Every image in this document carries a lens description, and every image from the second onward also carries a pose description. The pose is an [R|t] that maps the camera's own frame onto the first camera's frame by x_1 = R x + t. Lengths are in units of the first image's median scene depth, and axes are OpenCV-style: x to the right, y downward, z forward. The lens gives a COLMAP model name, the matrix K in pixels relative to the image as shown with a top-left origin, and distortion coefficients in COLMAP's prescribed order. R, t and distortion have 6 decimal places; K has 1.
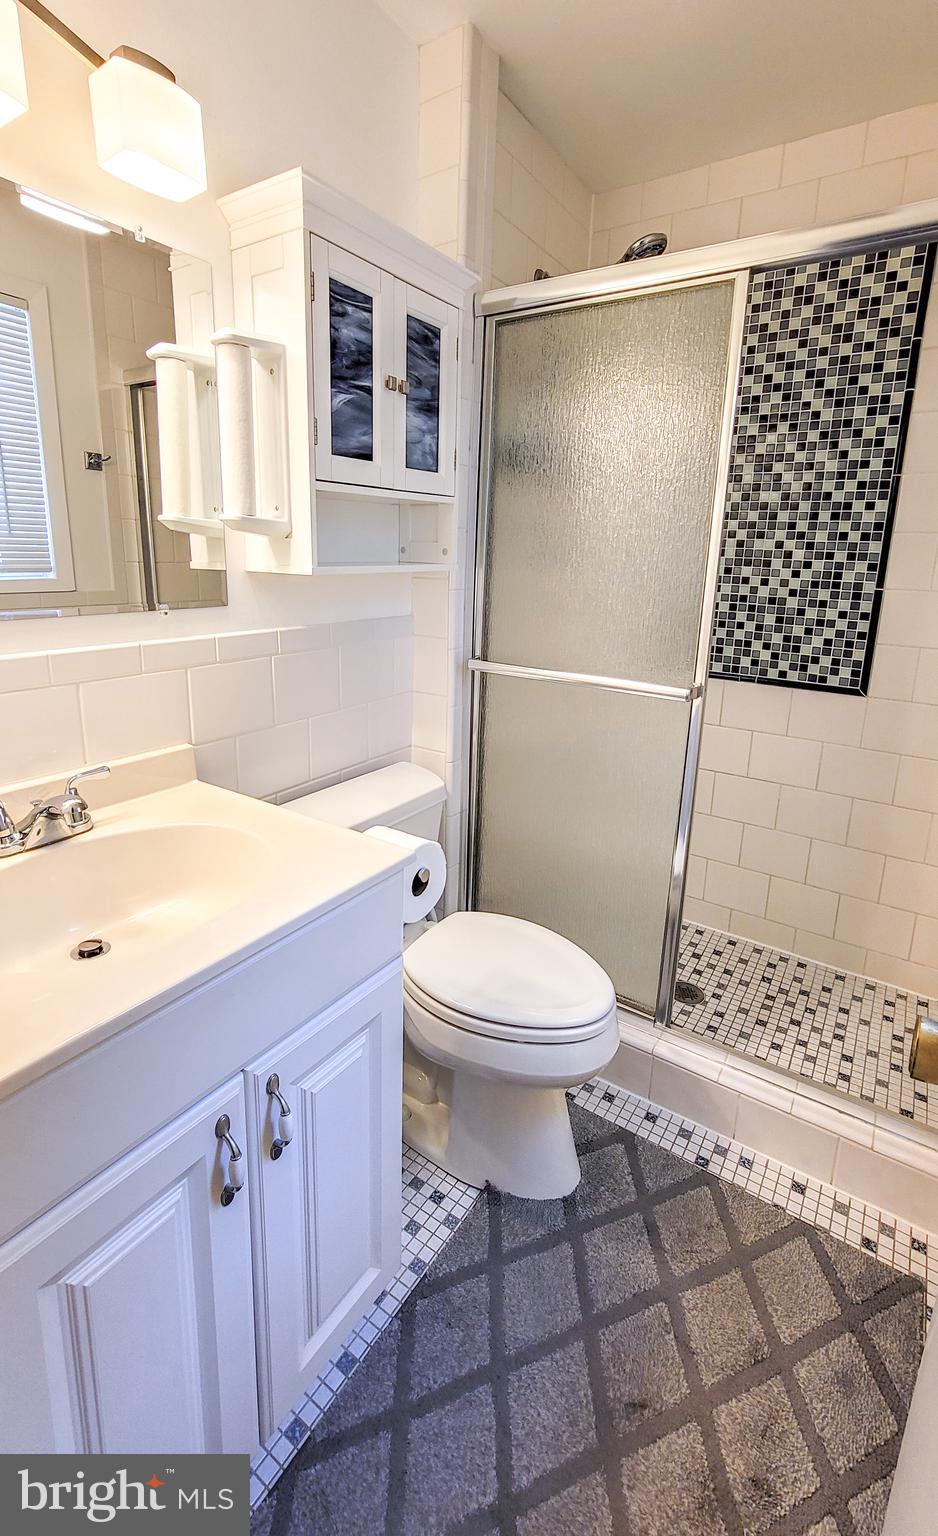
lens RADIAL K [[684.5, 0, 462.5], [0, 684.5, 701.9], [0, 0, 1]] dist [0.000554, 0.000473]
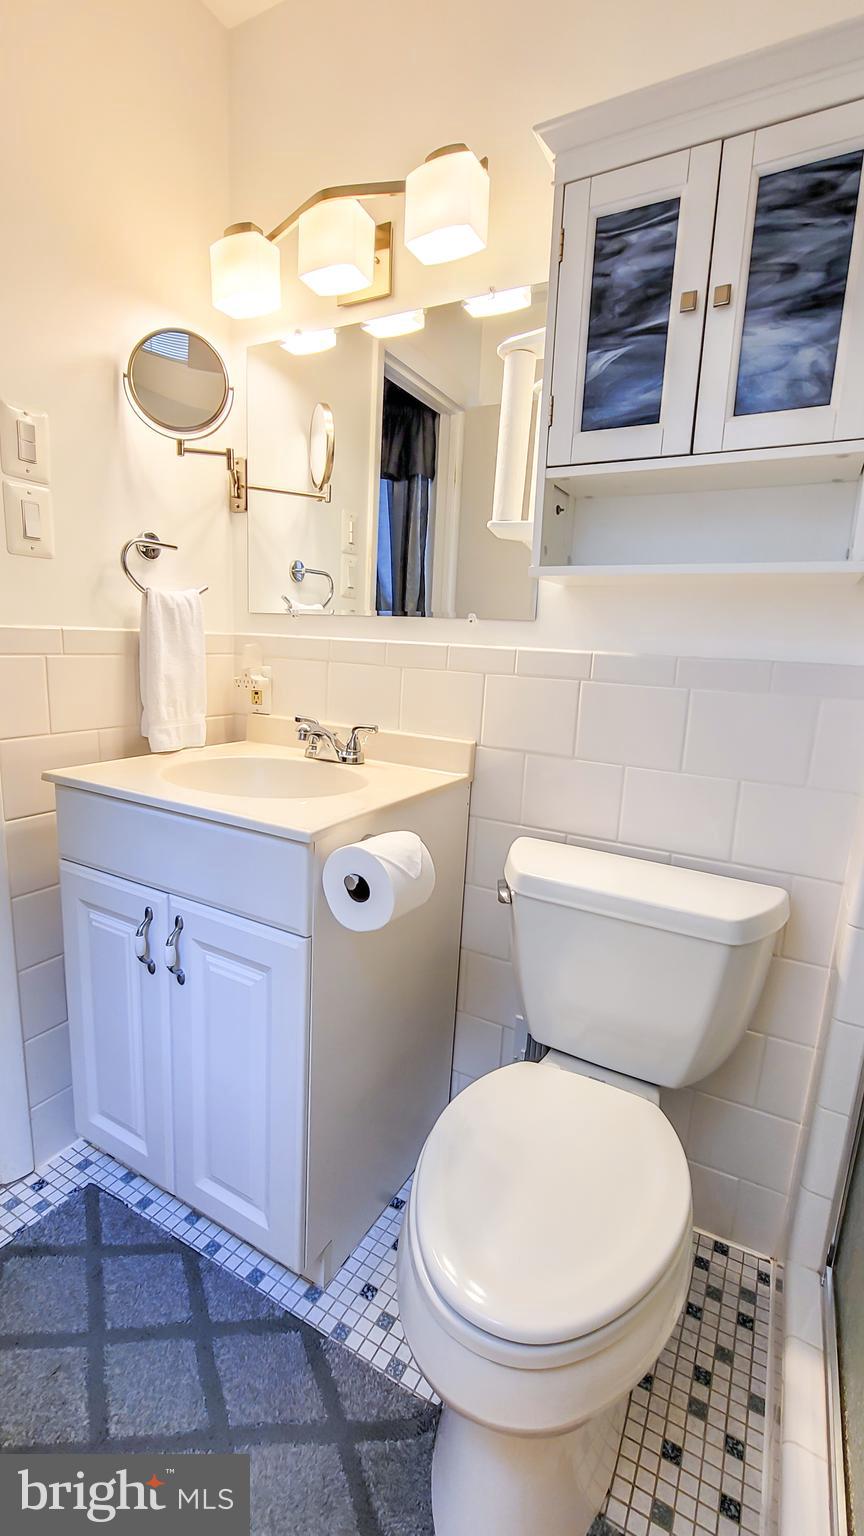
lens RADIAL K [[656.6, 0, 432.0], [0, 656.6, 768.0], [0, 0, 1]] dist [-0.005141, 0.000273]
pose [[0.096334, 0.169600, -0.980793, 0.640059], [-0.260622, 0.955296, 0.139592, -0.029758], [0.960623, 0.242169, 0.136229, 0.795177]]
